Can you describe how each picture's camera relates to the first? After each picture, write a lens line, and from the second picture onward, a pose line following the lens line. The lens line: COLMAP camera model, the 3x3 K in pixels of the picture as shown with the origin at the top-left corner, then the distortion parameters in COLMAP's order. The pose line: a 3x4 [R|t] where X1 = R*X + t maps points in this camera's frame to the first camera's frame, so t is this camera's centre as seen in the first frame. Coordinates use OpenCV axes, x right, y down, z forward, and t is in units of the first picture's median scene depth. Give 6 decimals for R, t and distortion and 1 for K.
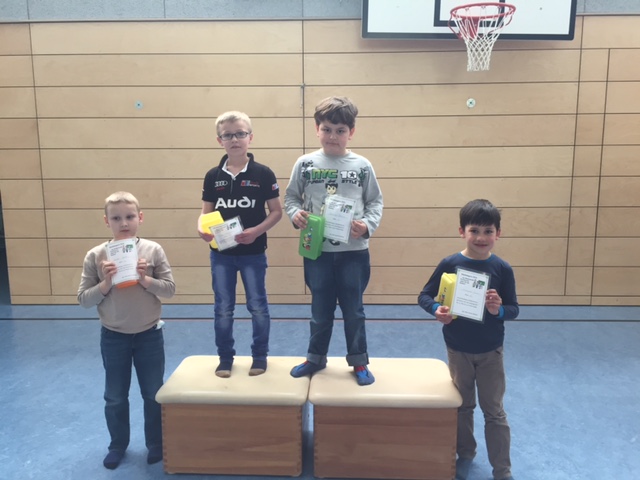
lens RADIAL K [[543.4, 0, 318.2], [0, 543.4, 240.3], [0, 0, 1]] dist [0.034445, -0.071415]
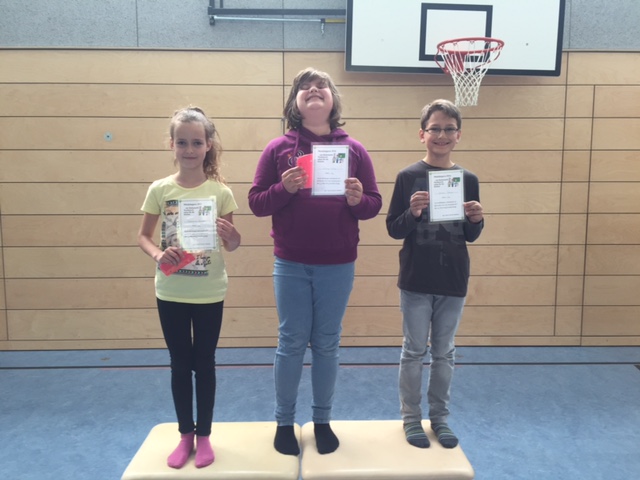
lens RADIAL K [[543.4, 0, 318.9], [0, 543.4, 238.4], [0, 0, 1]] dist [0.034445, -0.071415]
pose [[0.998609, -0.000282, 0.052727, -0.016447], [0.002990, 0.998679, -0.051293, -0.024709], [-0.052643, 0.051379, 0.997291, 0.053840]]
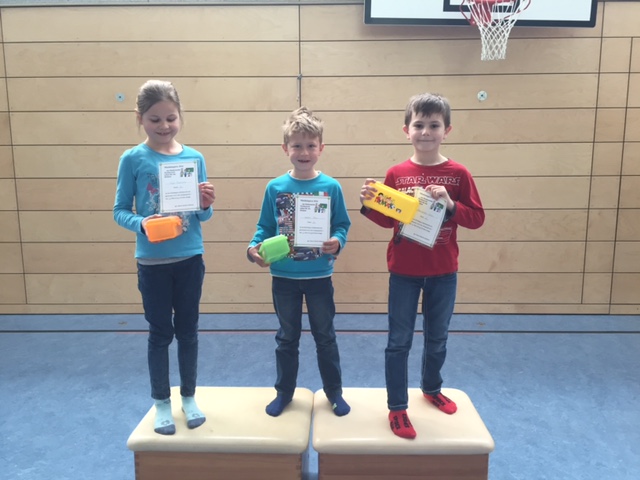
lens RADIAL K [[543.4, 0, 318.4], [0, 543.4, 237.7], [0, 0, 1]] dist [0.034445, -0.071415]
pose [[0.999942, -0.000741, 0.010713, -0.006623], [0.000689, 0.999988, 0.004850, -0.017323], [-0.010717, -0.004842, 0.999931, 0.082879]]
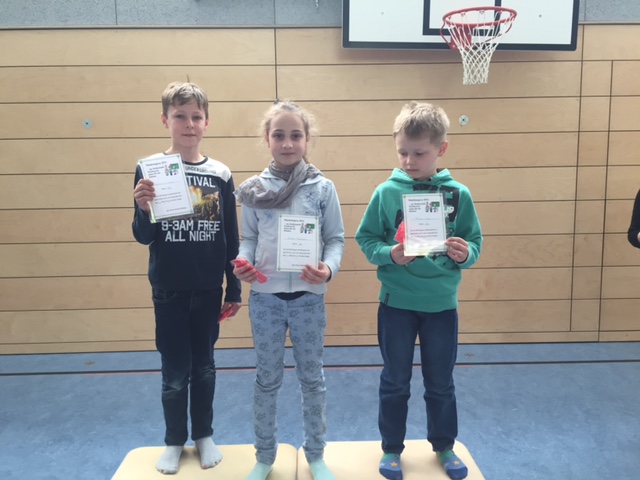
lens RADIAL K [[543.4, 0, 319.8], [0, 543.4, 235.2], [0, 0, 1]] dist [0.034445, -0.071415]
pose [[0.998406, -0.015577, 0.054247, -0.009197], [0.017569, 0.999182, -0.036434, -0.034298], [-0.053635, 0.037329, 0.997863, 0.124837]]
